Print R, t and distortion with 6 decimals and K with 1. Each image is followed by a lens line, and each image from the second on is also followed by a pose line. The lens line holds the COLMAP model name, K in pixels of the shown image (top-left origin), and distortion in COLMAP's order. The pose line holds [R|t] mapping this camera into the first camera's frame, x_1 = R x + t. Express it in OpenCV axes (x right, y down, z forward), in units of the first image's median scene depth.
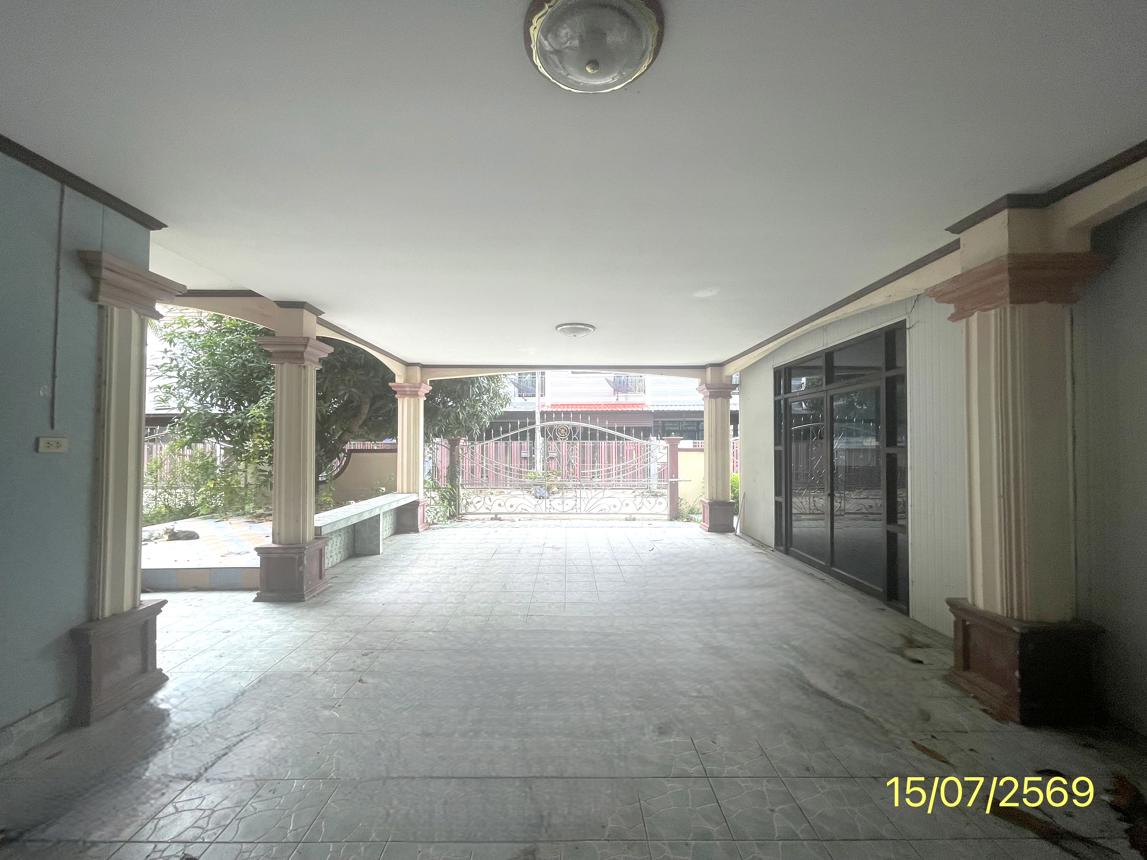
lens RADIAL K [[458.9, 0, 572.8], [0, 458.9, 433.8], [0, 0, 1]] dist [0.003449, 0.000301]
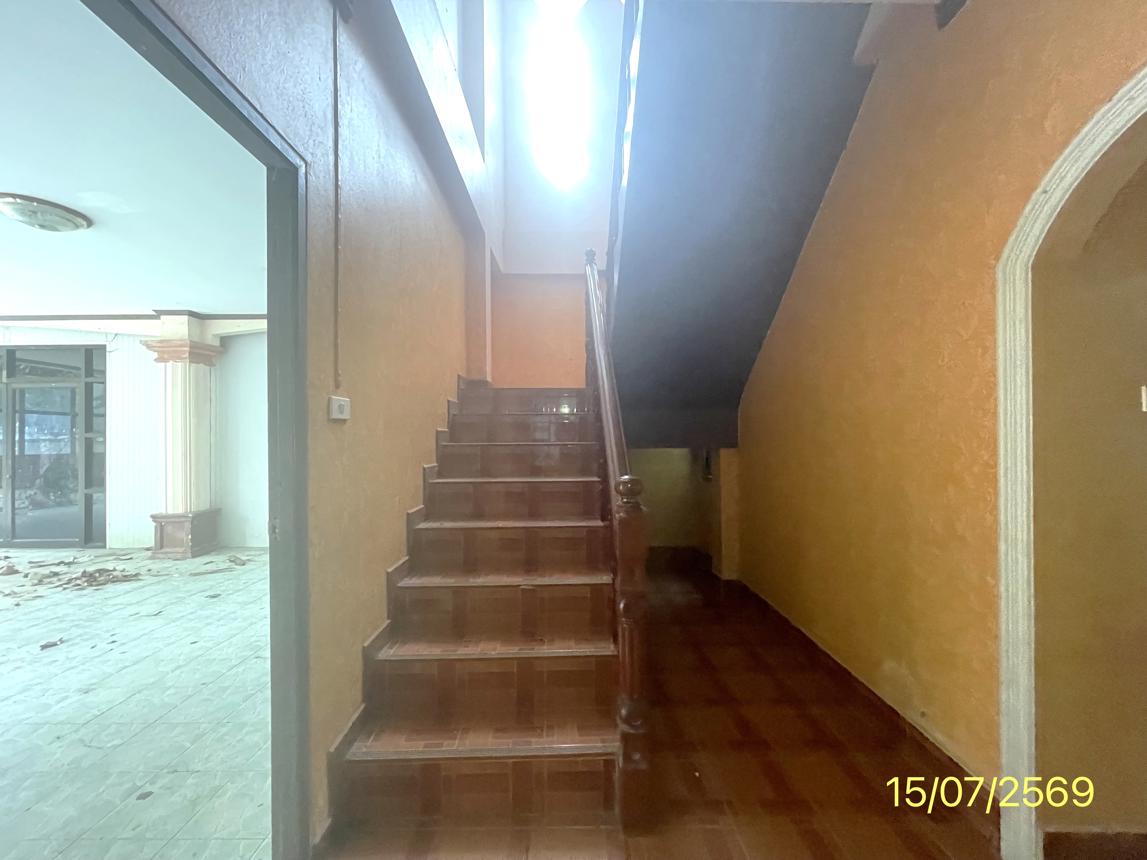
lens RADIAL K [[458.9, 0, 574.1], [0, 458.9, 432.6], [0, 0, 1]] dist [0.003449, 0.000301]
pose [[0.001137, -0.002211, 0.999997, -1.004851], [-0.012153, 0.999924, 0.002224, 0.012125], [-0.999925, -0.012156, 0.001110, -0.667841]]
